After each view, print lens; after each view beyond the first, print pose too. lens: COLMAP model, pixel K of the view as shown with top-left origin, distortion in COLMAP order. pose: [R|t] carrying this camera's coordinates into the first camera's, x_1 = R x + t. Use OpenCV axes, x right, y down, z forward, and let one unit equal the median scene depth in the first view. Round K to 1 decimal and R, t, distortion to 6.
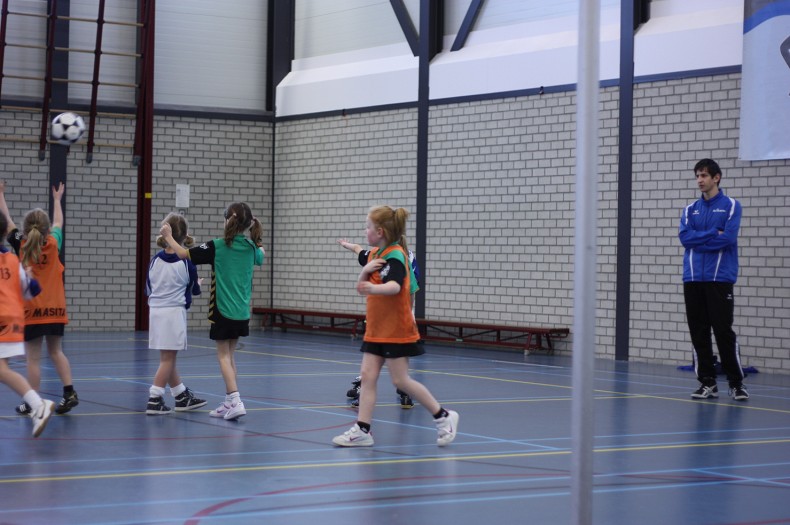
lens RADIAL K [[1860.0, 0, 395.0], [0, 1860.0, 262.5], [0, 0, 1]] dist [-0.101621, 0.003618]
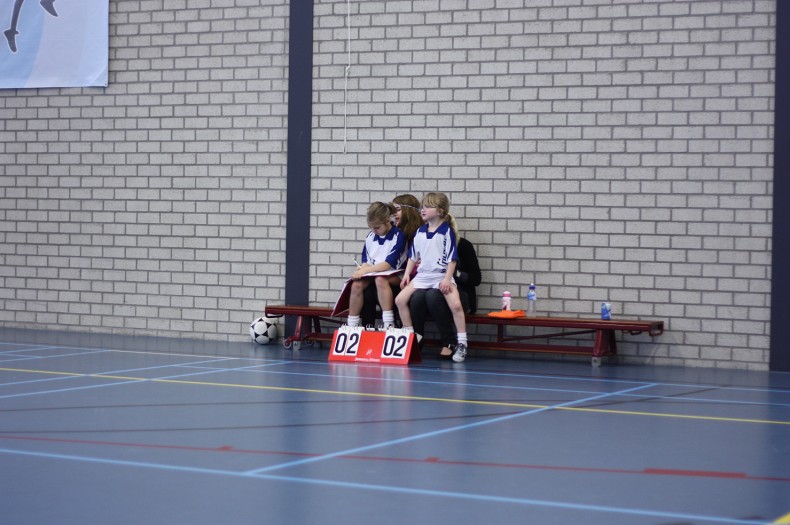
lens RADIAL K [[1860.0, 0, 395.0], [0, 1860.0, 262.5], [0, 0, 1]] dist [-0.101621, 0.003618]
pose [[0.867257, -0.015472, 0.497620, -0.332969], [-0.001160, 0.999451, 0.033097, -0.007252], [-0.497859, -0.029280, 0.866763, 0.528119]]
